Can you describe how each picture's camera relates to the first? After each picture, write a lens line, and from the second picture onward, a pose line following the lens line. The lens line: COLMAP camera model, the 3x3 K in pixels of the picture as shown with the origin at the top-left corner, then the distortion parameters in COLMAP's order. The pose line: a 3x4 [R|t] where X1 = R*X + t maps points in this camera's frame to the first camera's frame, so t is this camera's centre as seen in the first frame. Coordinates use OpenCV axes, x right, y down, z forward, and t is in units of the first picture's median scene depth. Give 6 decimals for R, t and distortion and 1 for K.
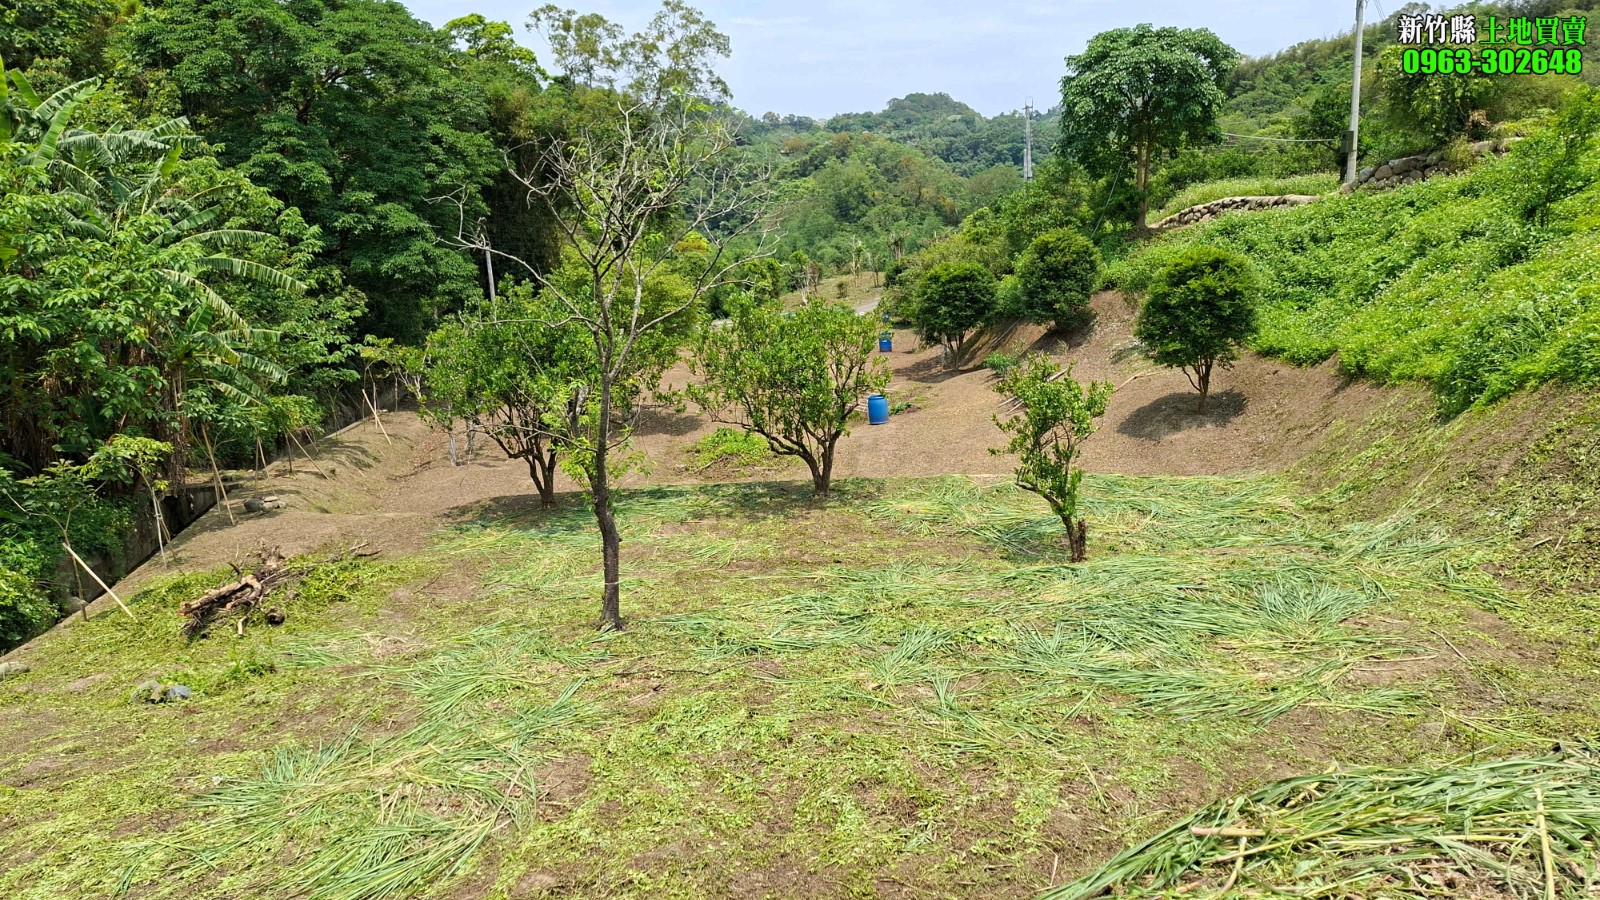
lens RADIAL K [[1102.7, 0, 789.7], [0, 1102.7, 442.7], [0, 0, 1]] dist [0.126332, -0.177128]
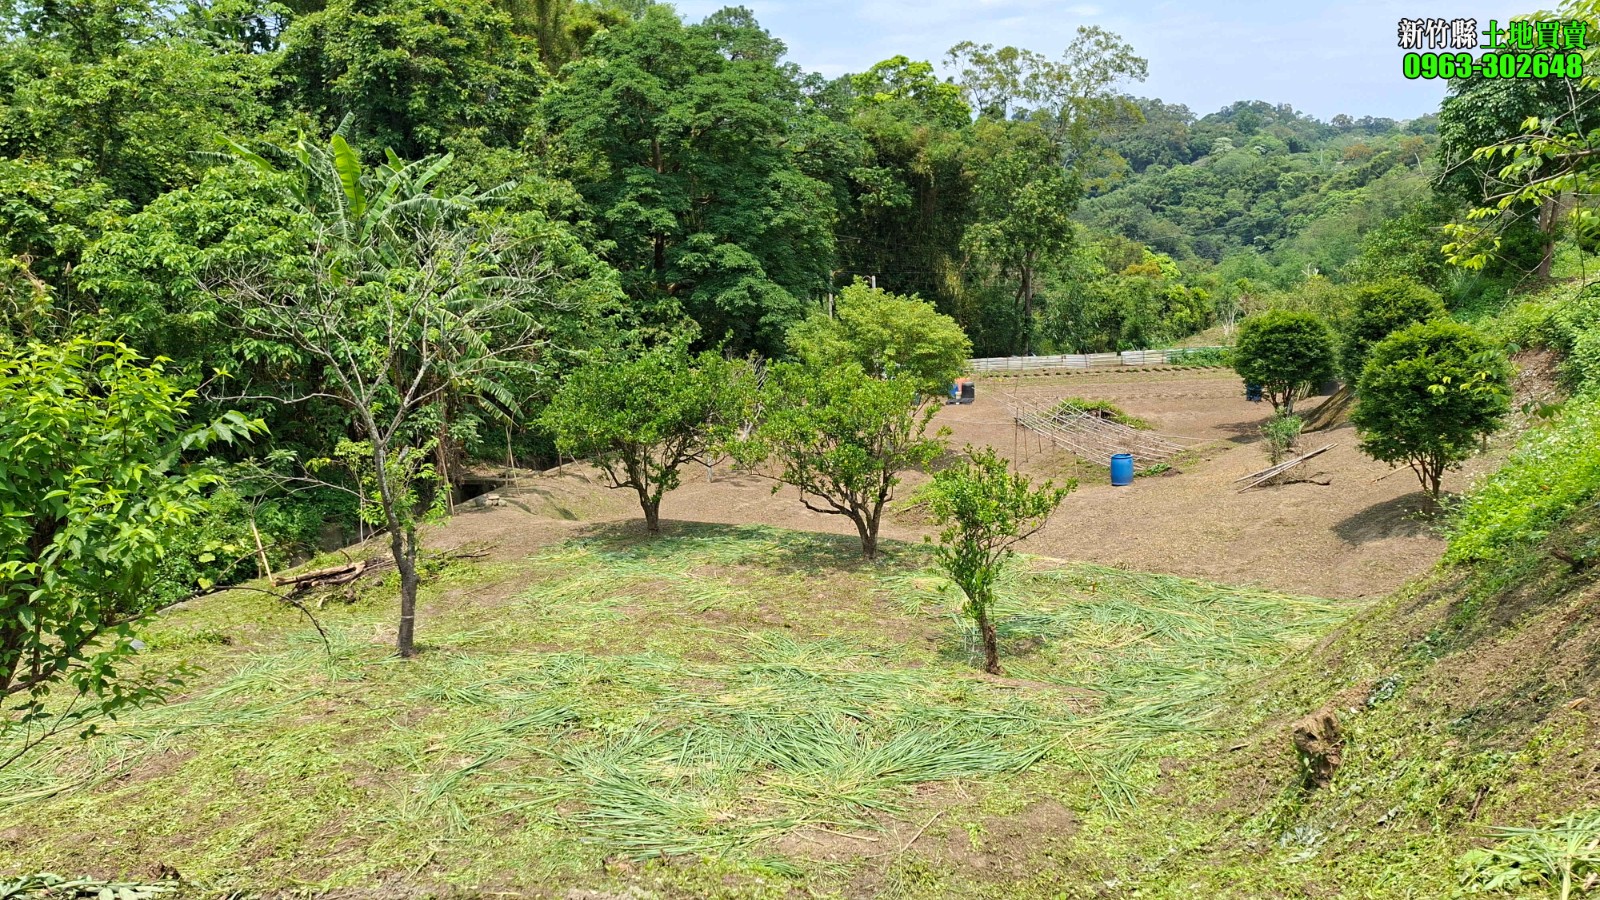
lens RADIAL K [[1094.0, 0, 800.0], [0, 1094.0, 450.0], [0, 0, 1]] dist [0.156271, -0.238616]
pose [[0.896376, 0.093395, -0.433344, 0.224088], [-0.095317, 0.995296, 0.017343, -0.034529], [0.432925, 0.025760, 0.901062, 0.038601]]
